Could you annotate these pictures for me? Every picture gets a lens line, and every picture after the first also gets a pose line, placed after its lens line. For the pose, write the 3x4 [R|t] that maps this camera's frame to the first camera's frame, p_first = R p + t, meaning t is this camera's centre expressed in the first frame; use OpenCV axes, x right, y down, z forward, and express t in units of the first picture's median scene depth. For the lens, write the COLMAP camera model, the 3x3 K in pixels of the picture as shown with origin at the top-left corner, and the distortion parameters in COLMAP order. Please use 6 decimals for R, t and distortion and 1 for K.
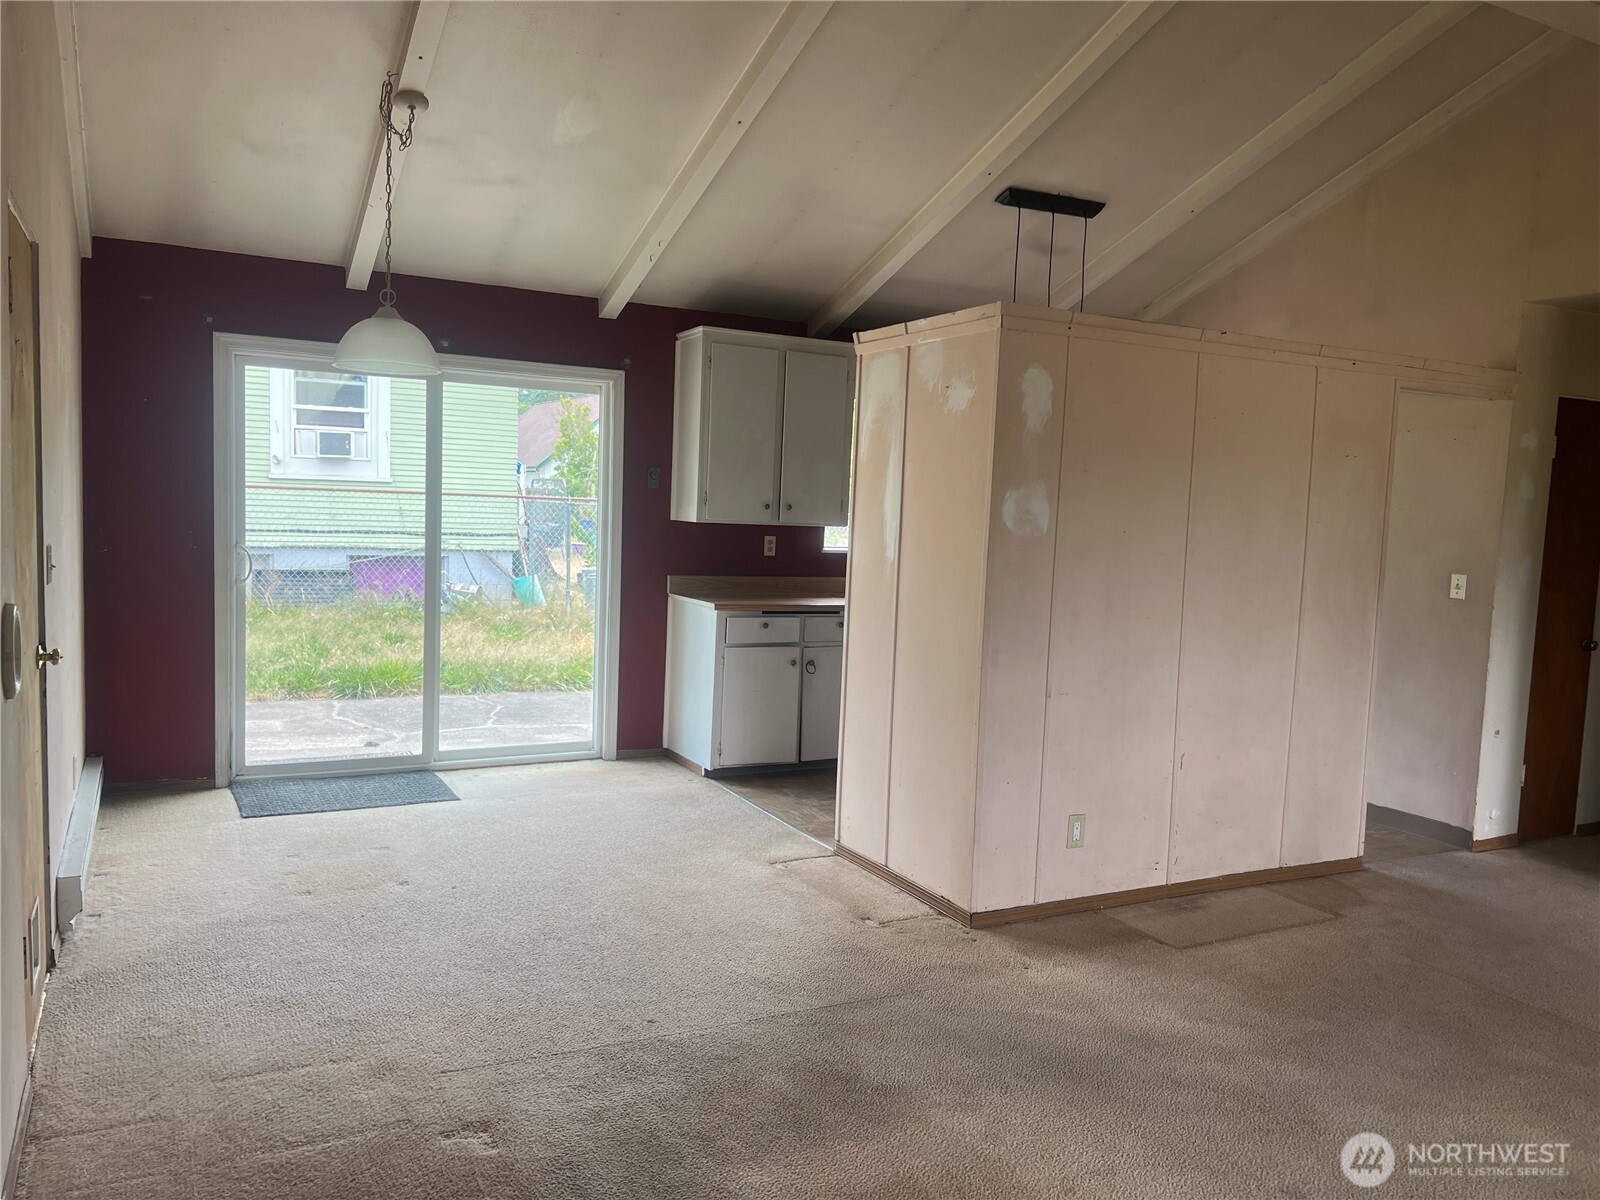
lens RADIAL K [[1202.3, 0, 796.2], [0, 1202.3, 603.0], [0, 0, 1]] dist [0.021453, -0.014628]
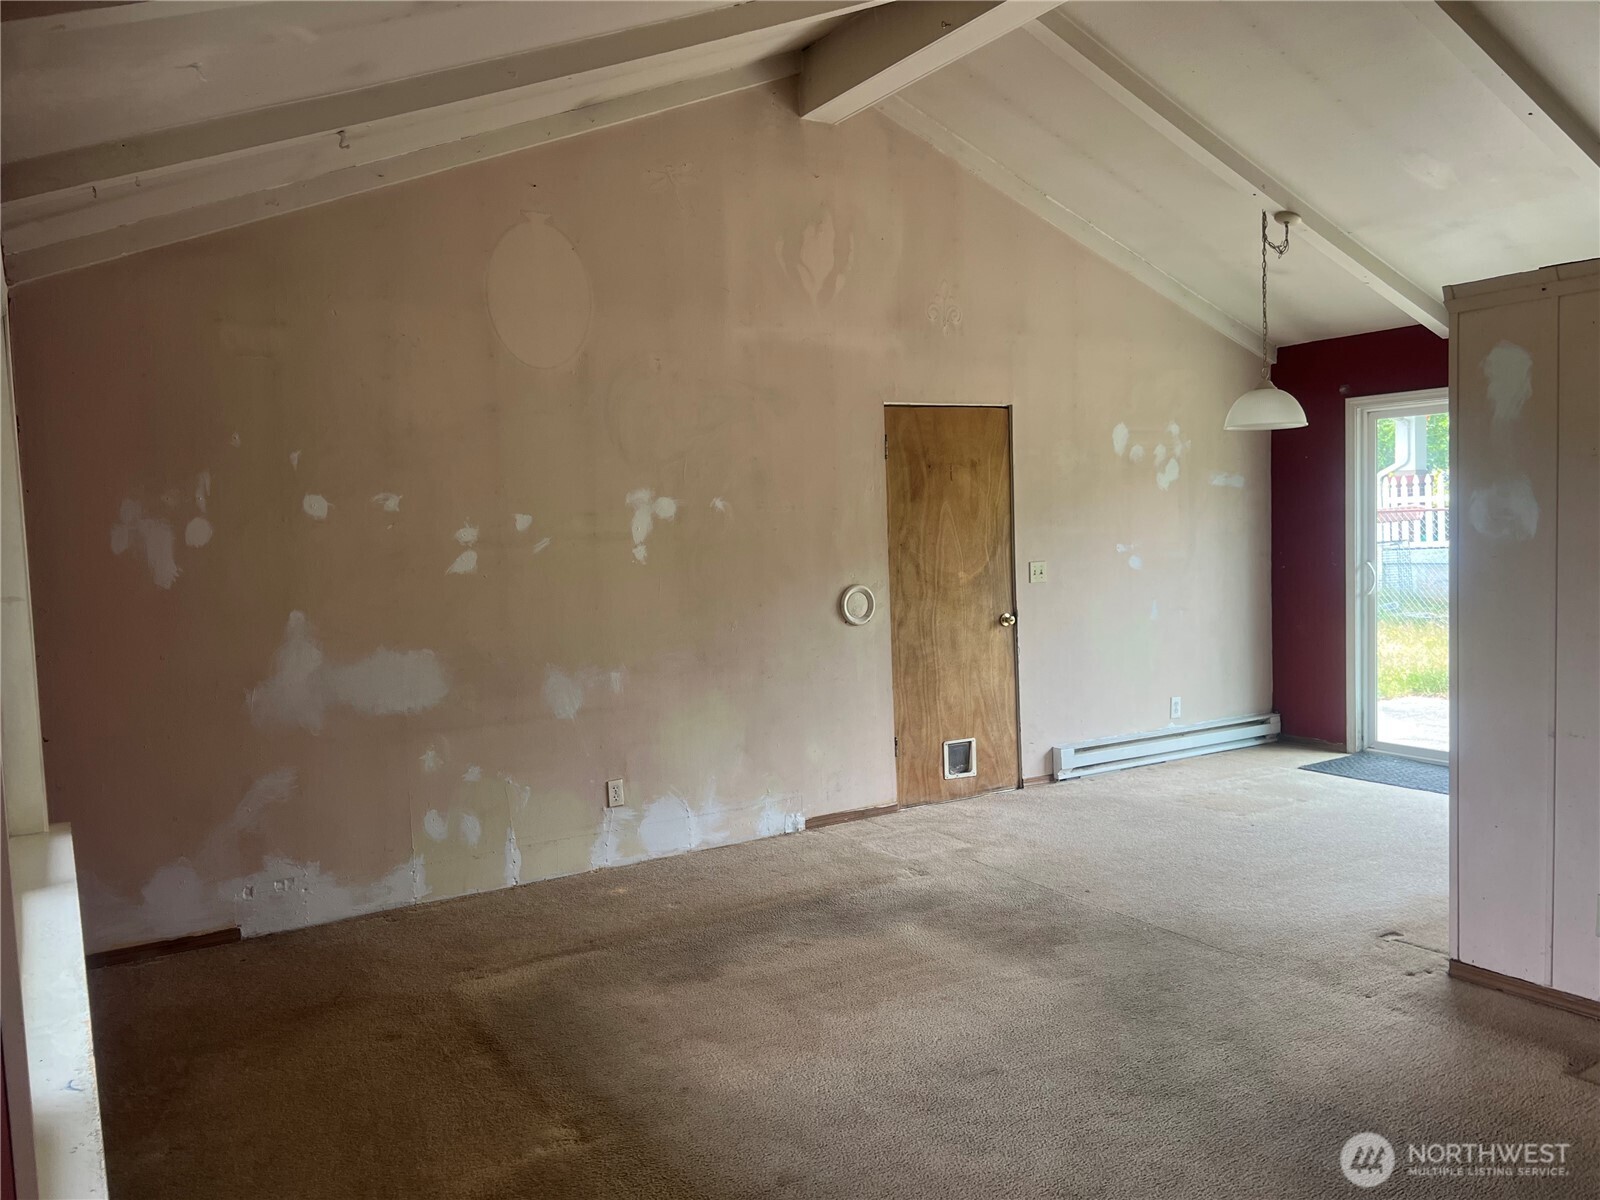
lens RADIAL K [[1202.3, 0, 797.7], [0, 1202.3, 601.2], [0, 0, 1]] dist [0.021453, -0.014628]
pose [[0.071328, 0.021464, -0.997222, 1.023223], [-0.047355, 0.998714, 0.018109, -0.003750], [0.996328, 0.045931, 0.072253, 0.436393]]
